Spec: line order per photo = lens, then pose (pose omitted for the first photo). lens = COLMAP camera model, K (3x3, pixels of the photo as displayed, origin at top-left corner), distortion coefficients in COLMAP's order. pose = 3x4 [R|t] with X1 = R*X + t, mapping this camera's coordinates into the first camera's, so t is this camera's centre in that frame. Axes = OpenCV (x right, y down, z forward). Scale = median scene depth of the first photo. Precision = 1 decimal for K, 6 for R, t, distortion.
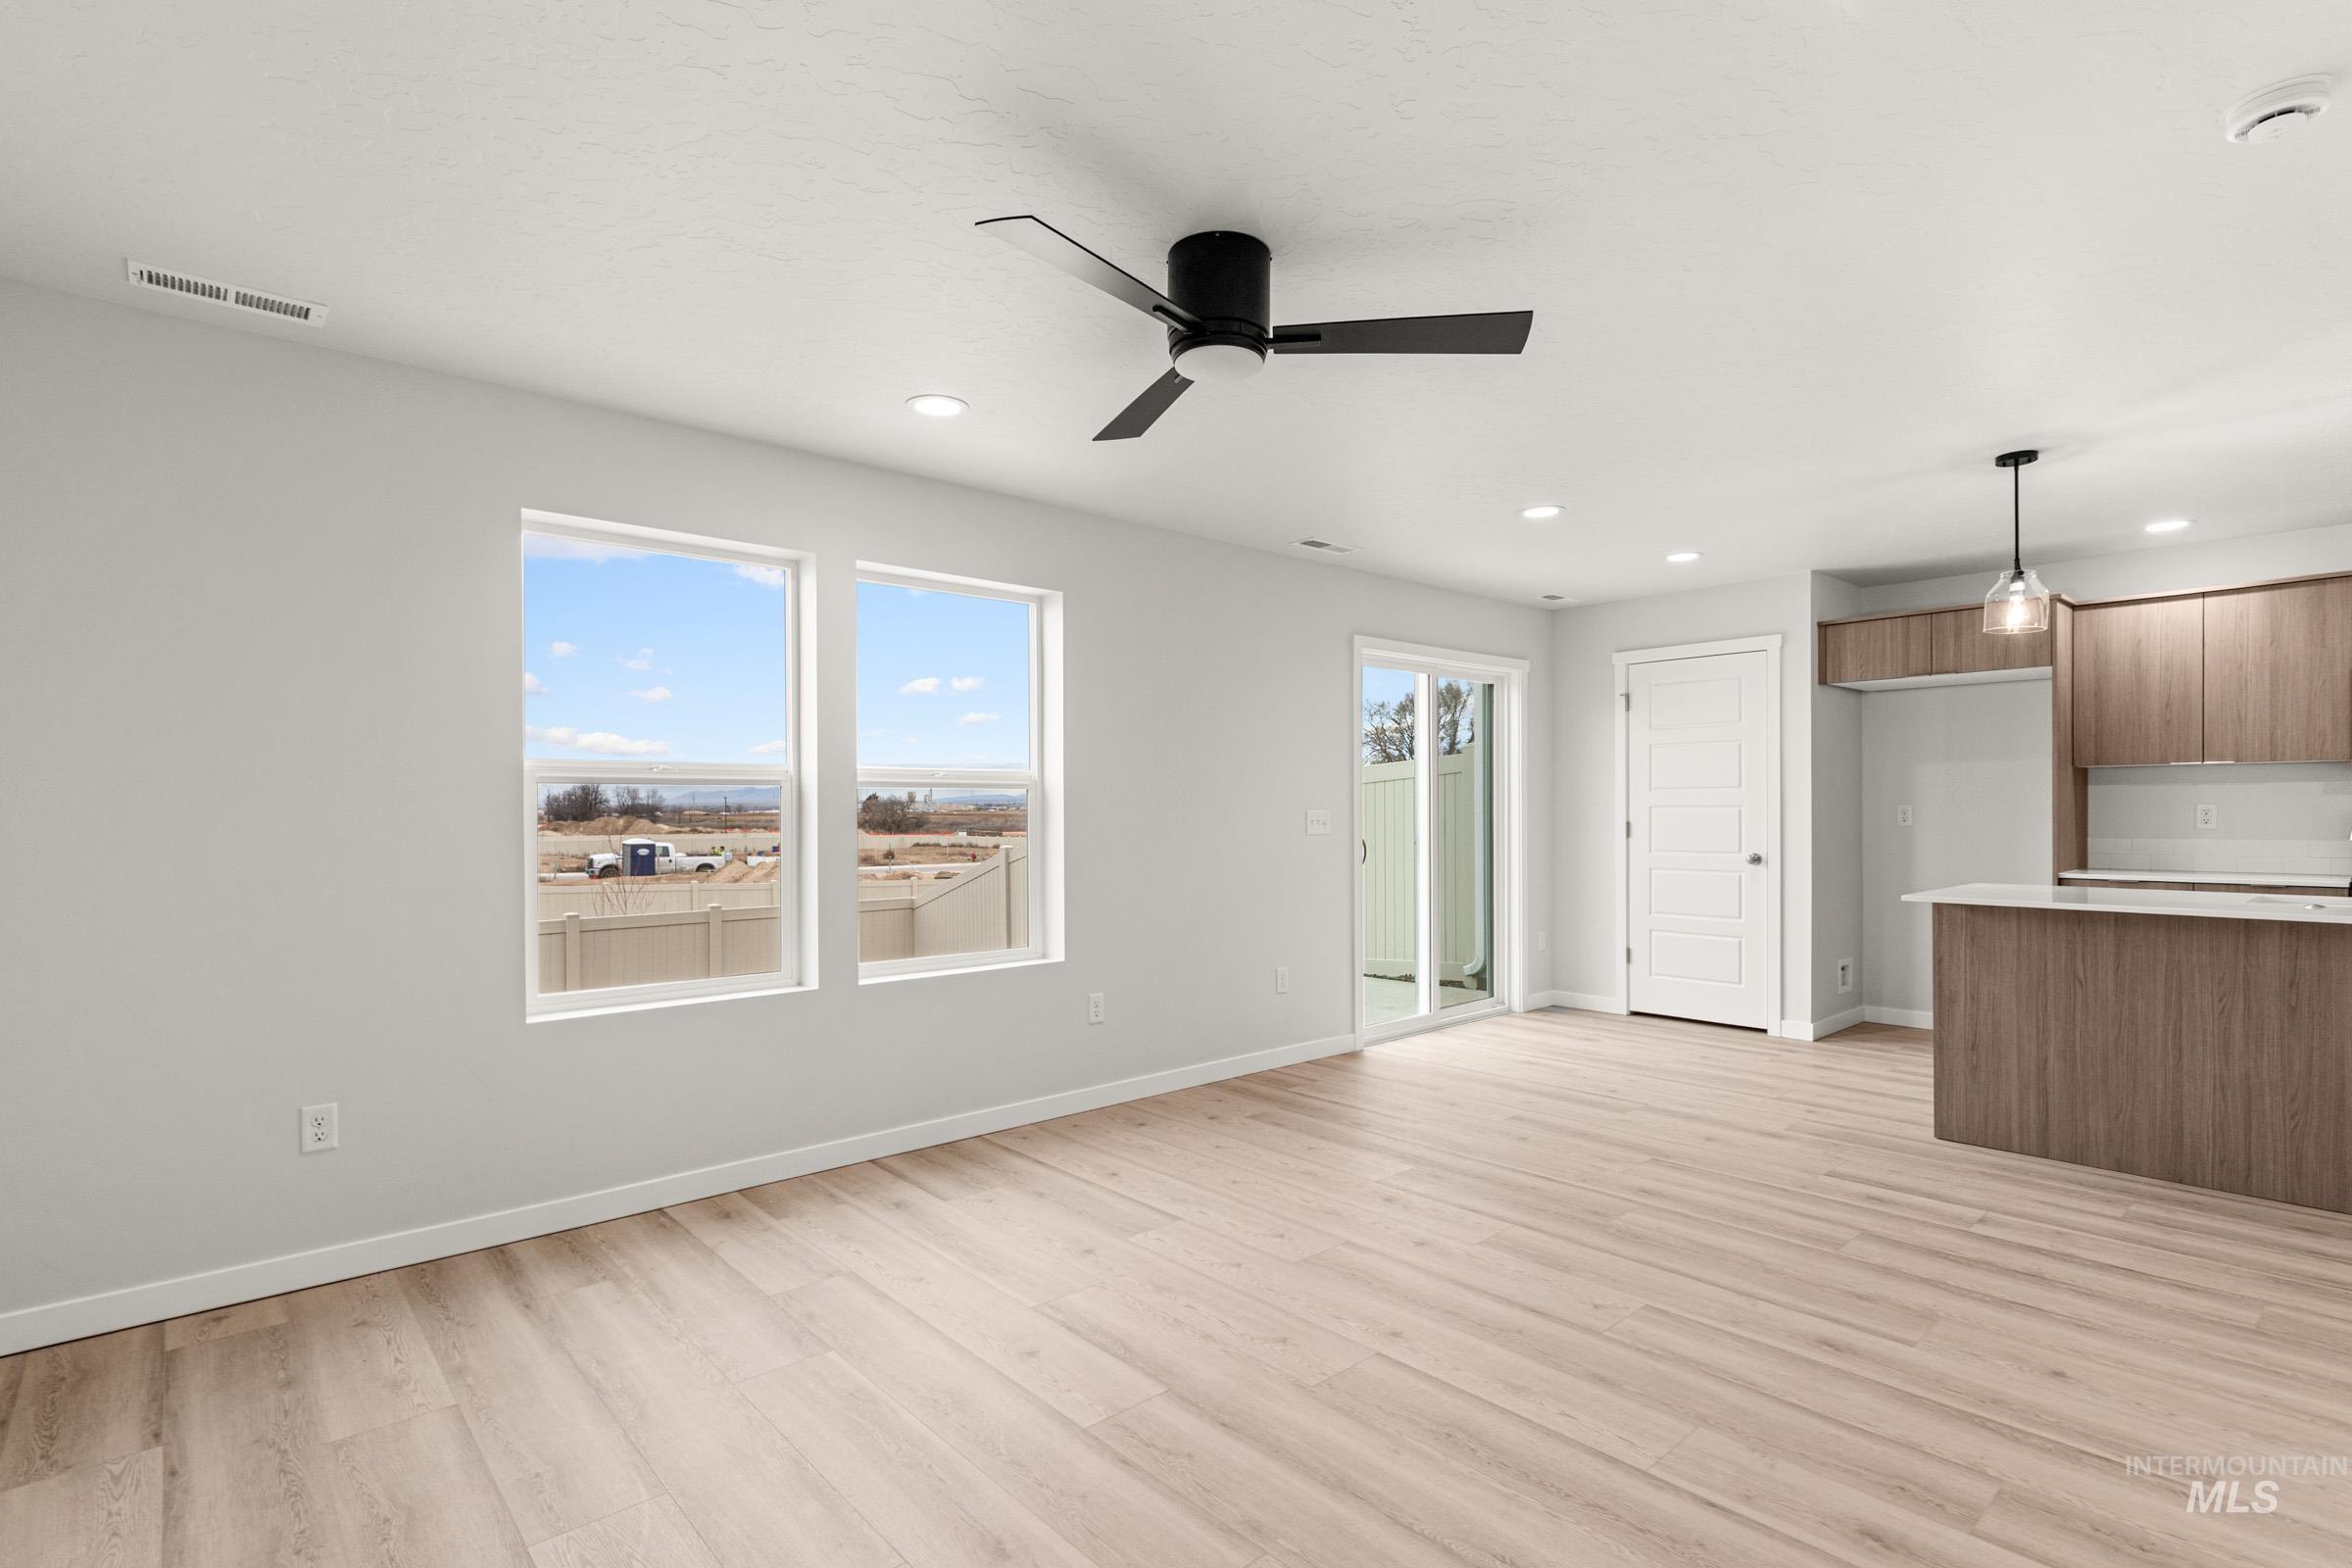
lens RADIAL K [[1123.9, 0, 1161.3], [0, 1123.9, 816.1], [0, 0, 1]] dist [0.008178, -0.001636]
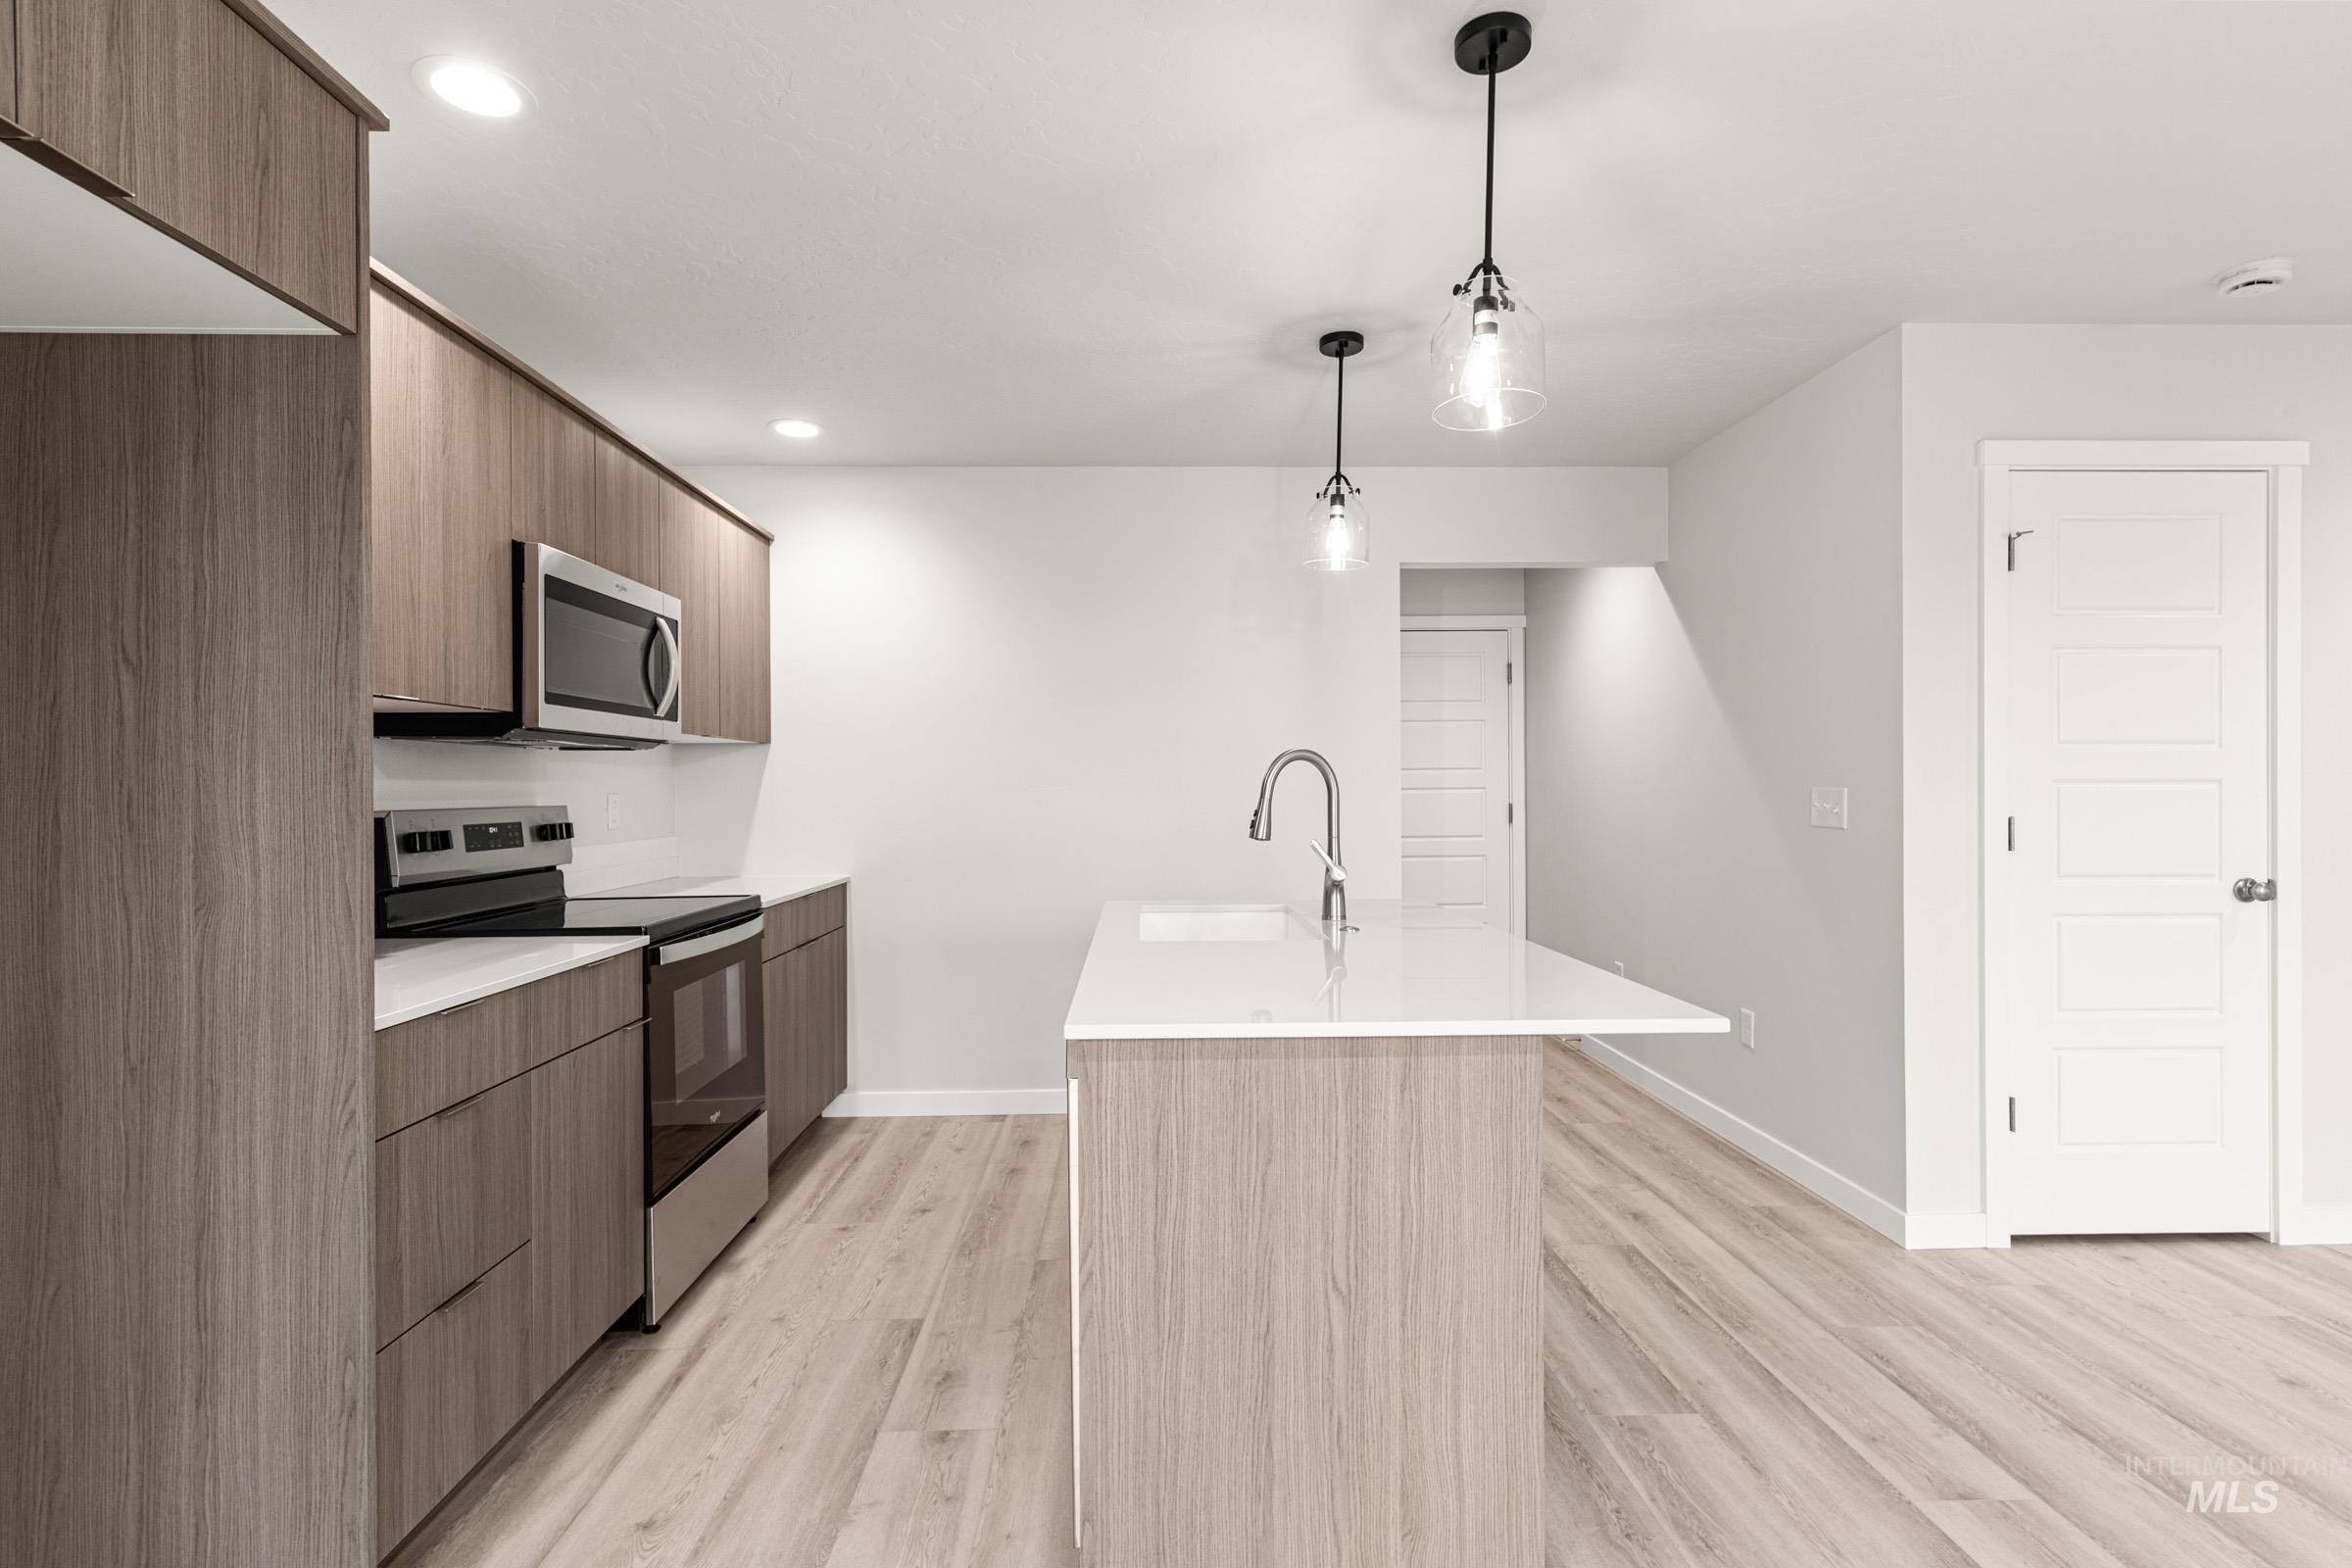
lens RADIAL K [[1123.9, 0, 1167.9], [0, 1123.9, 788.0], [0, 0, 1]] dist [0.008178, -0.001636]
pose [[-0.774552, 0.009372, 0.632441, 0.567055], [0.013405, 0.999909, 0.001599, -0.013159], [-0.632368, 0.009716, -0.774607, 1.442317]]
